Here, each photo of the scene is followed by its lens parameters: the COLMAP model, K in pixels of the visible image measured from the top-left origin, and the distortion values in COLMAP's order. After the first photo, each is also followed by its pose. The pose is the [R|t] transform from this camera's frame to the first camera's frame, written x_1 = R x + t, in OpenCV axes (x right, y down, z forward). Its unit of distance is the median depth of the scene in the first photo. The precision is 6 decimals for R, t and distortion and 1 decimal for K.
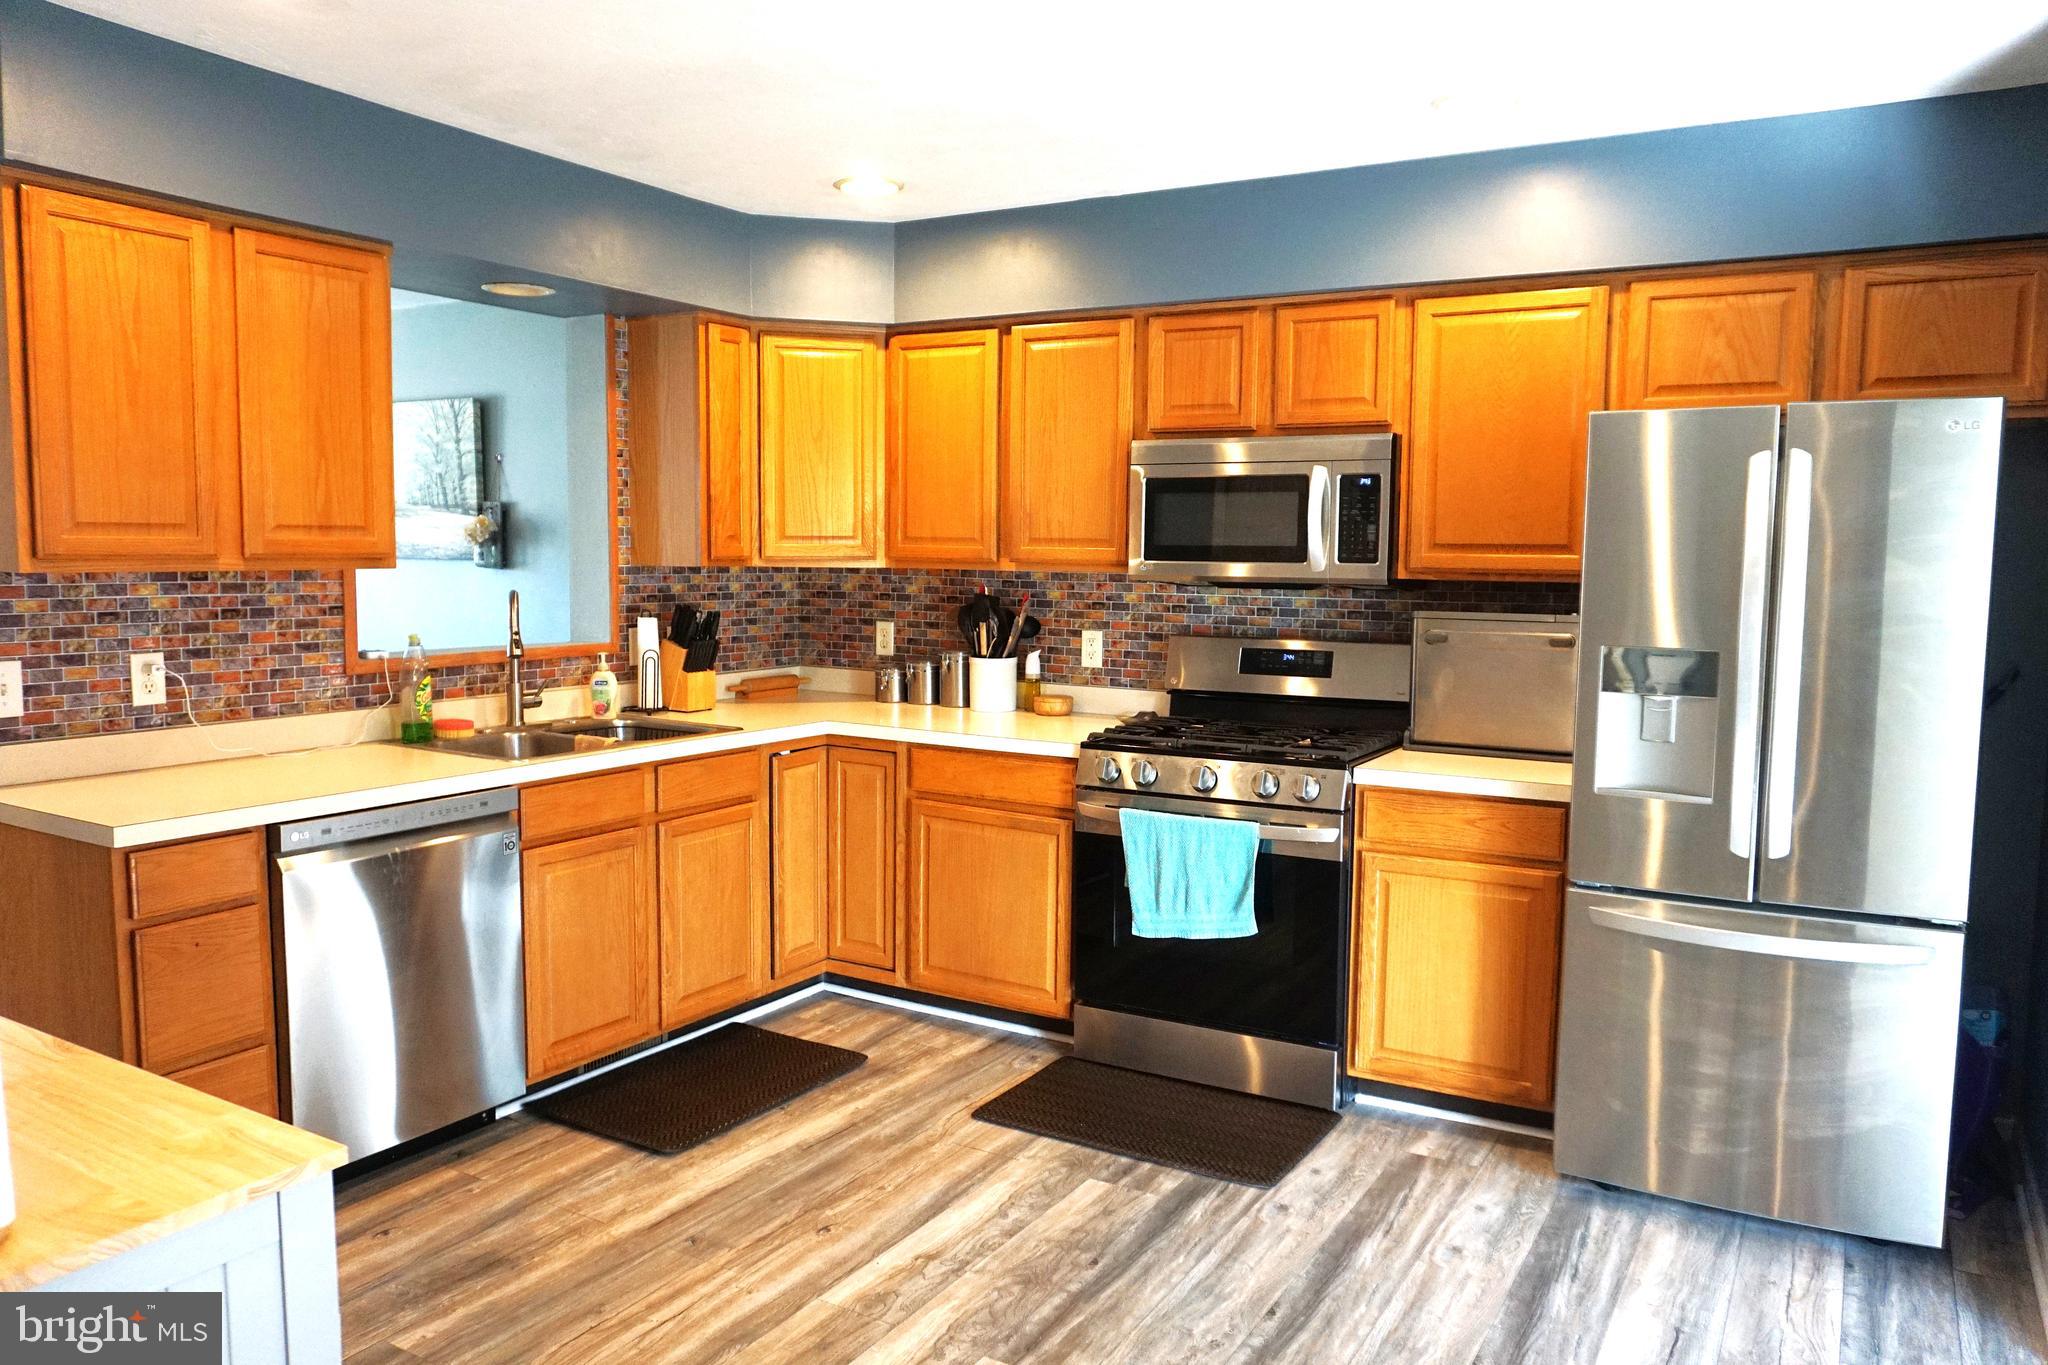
lens RADIAL K [[1448.7, 0, 1021.4], [0, 1448.7, 679.1], [0, 0, 1]] dist [-0.041206, 0.012543]
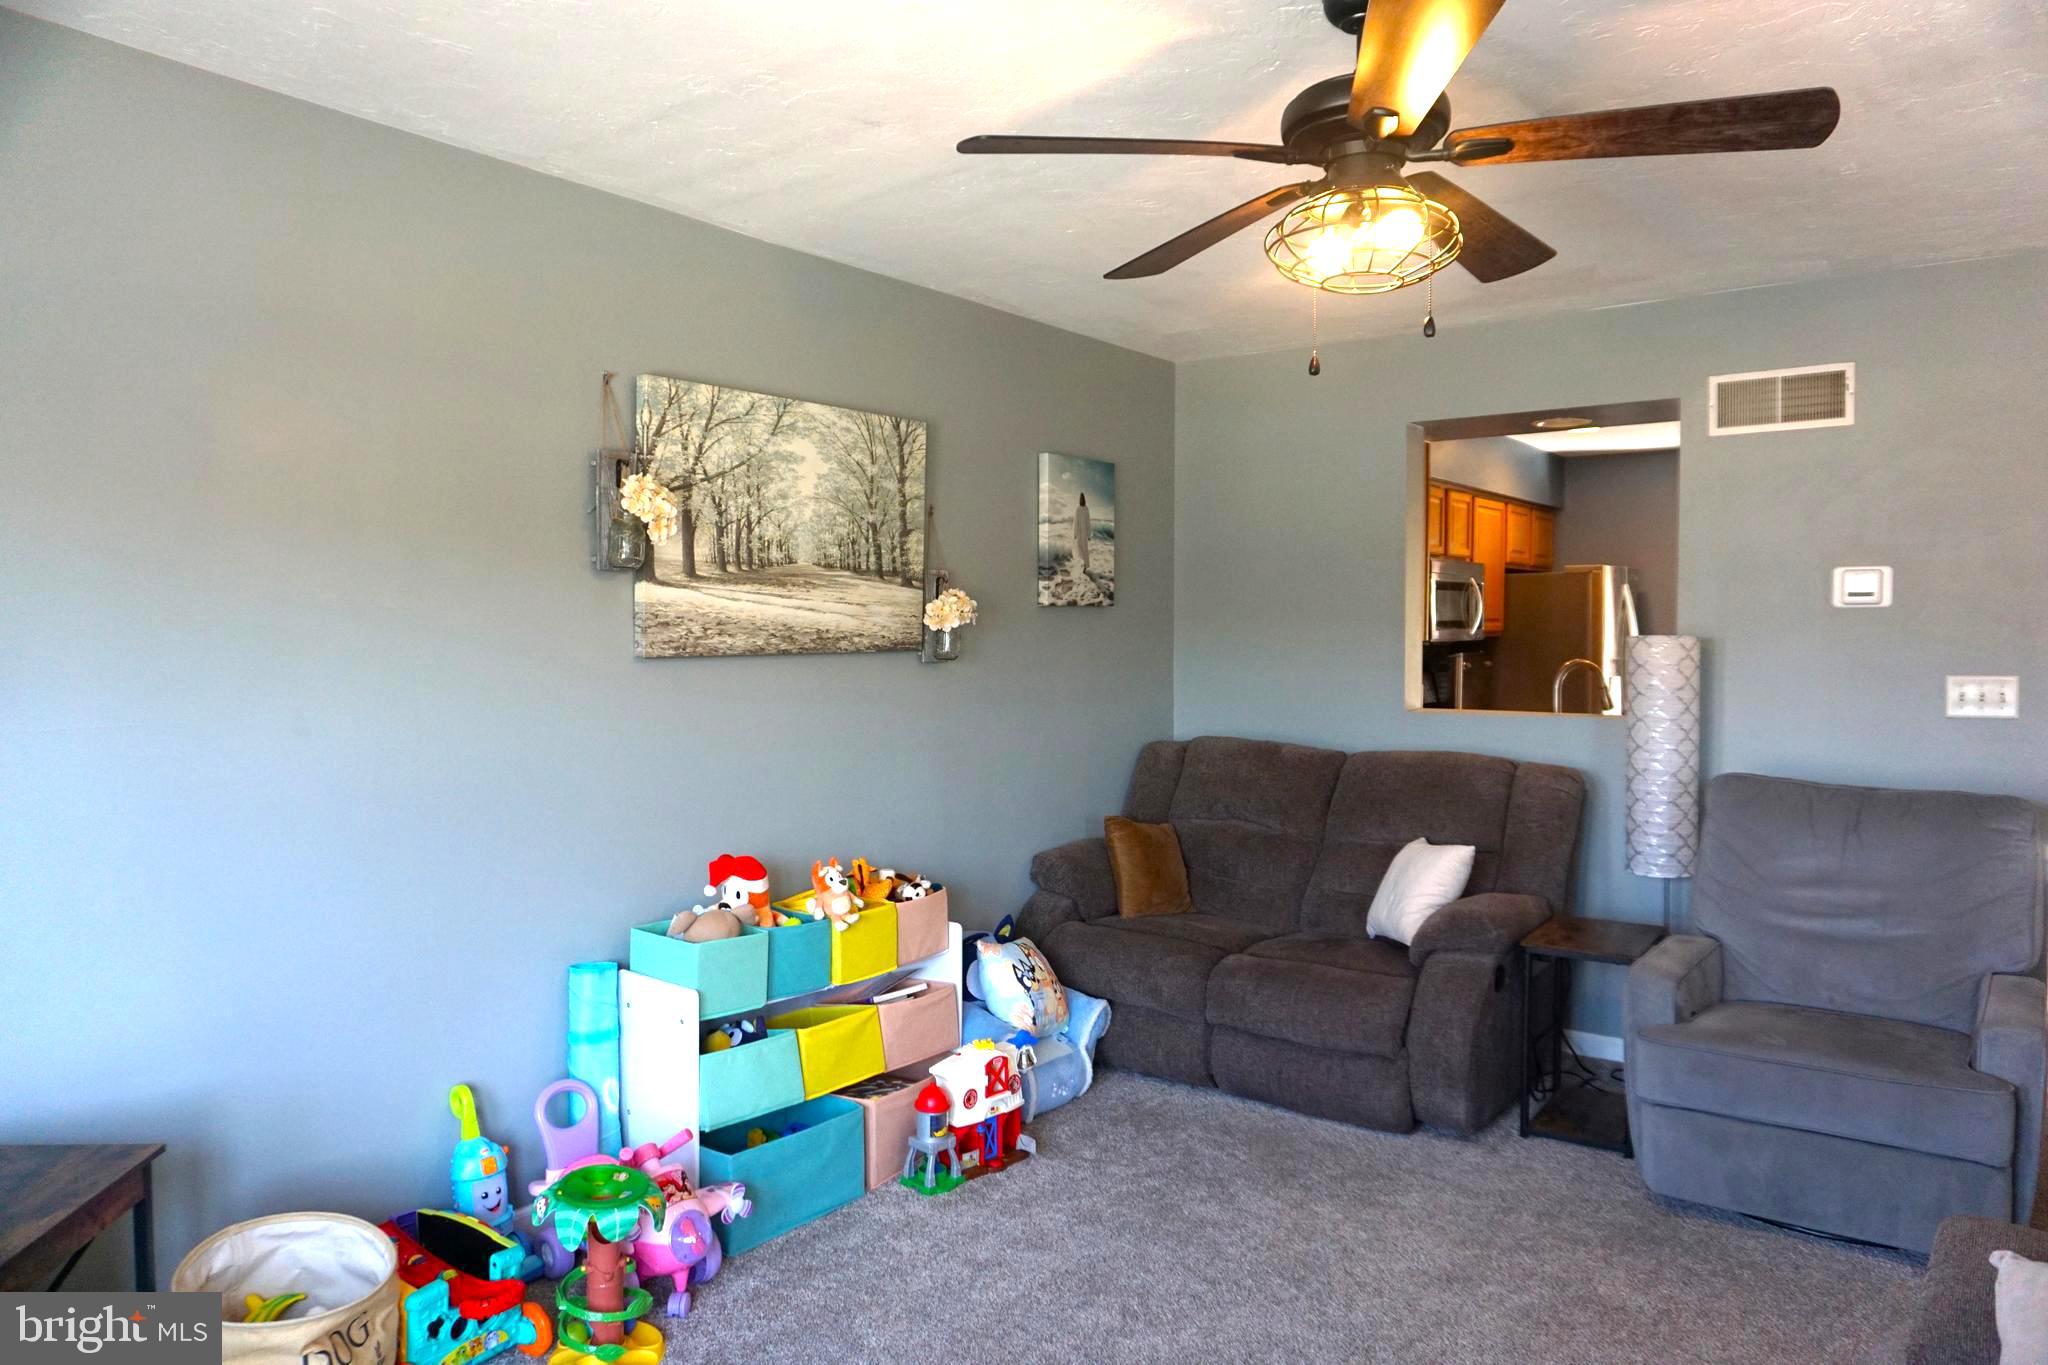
lens RADIAL K [[1365.4, 0, 1036.1], [0, 1365.4, 685.8], [0, 0, 1]] dist [-0.052804, 0.039563]
pose [[0.118150, -0.053831, 0.991536, -1.757035], [0.095941, 0.994477, 0.042558, -0.151662], [-0.988350, 0.090100, 0.122662, 1.472221]]
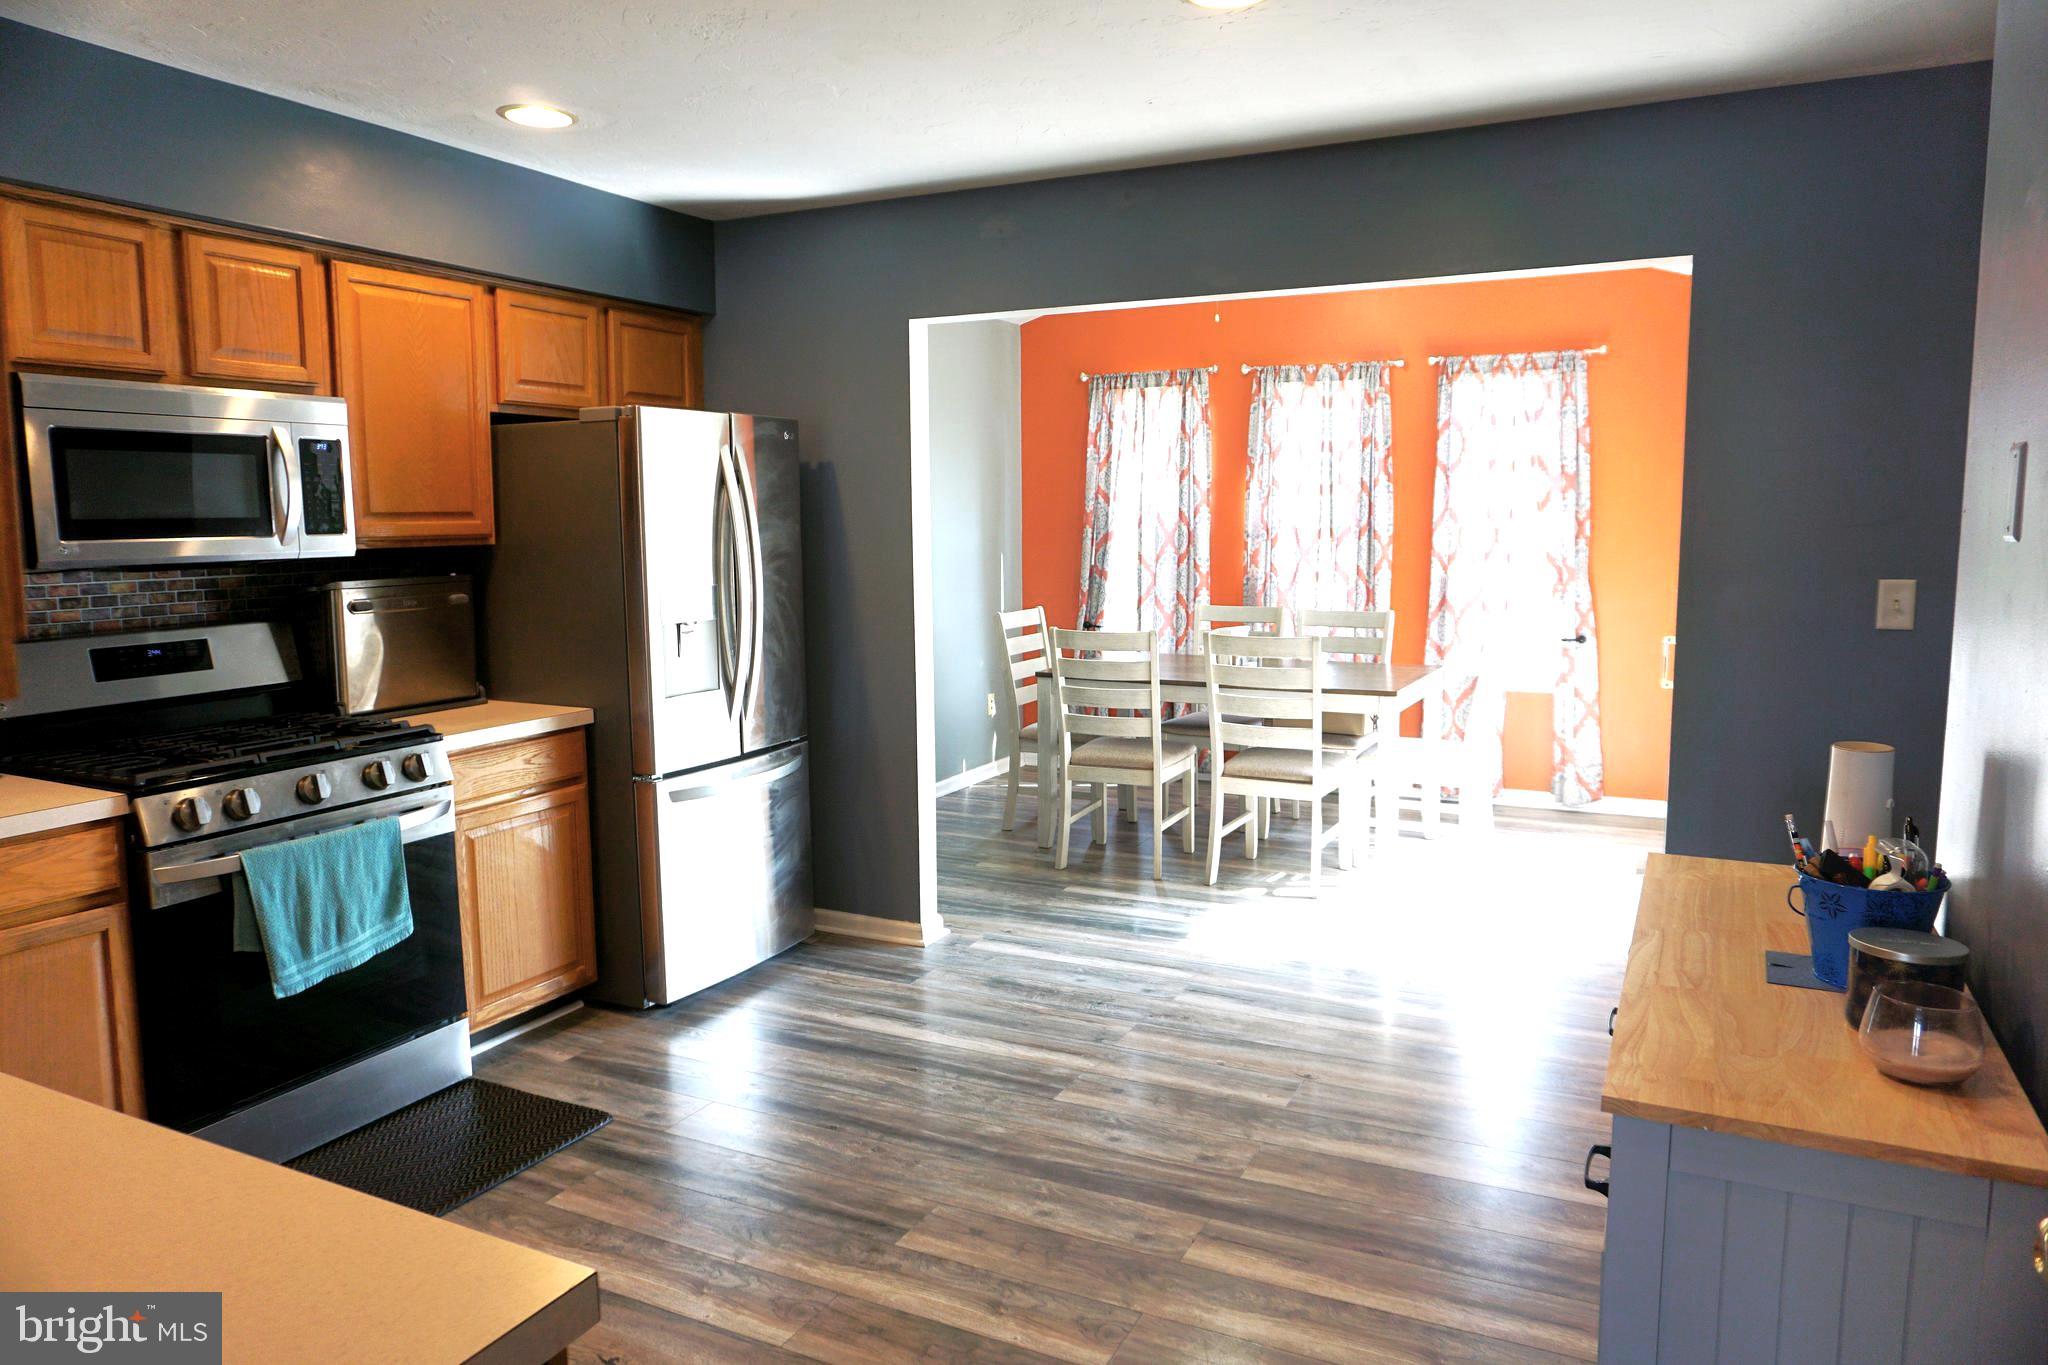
lens RADIAL K [[1365.4, 0, 1012.3], [0, 1365.4, 685.9], [0, 0, 1]] dist [-0.052804, 0.039563]
pose [[-0.064321, -0.134917, 0.988767, -0.720672], [0.094625, 0.985530, 0.140631, -0.068810], [-0.993433, 0.102608, -0.050624, 0.650942]]
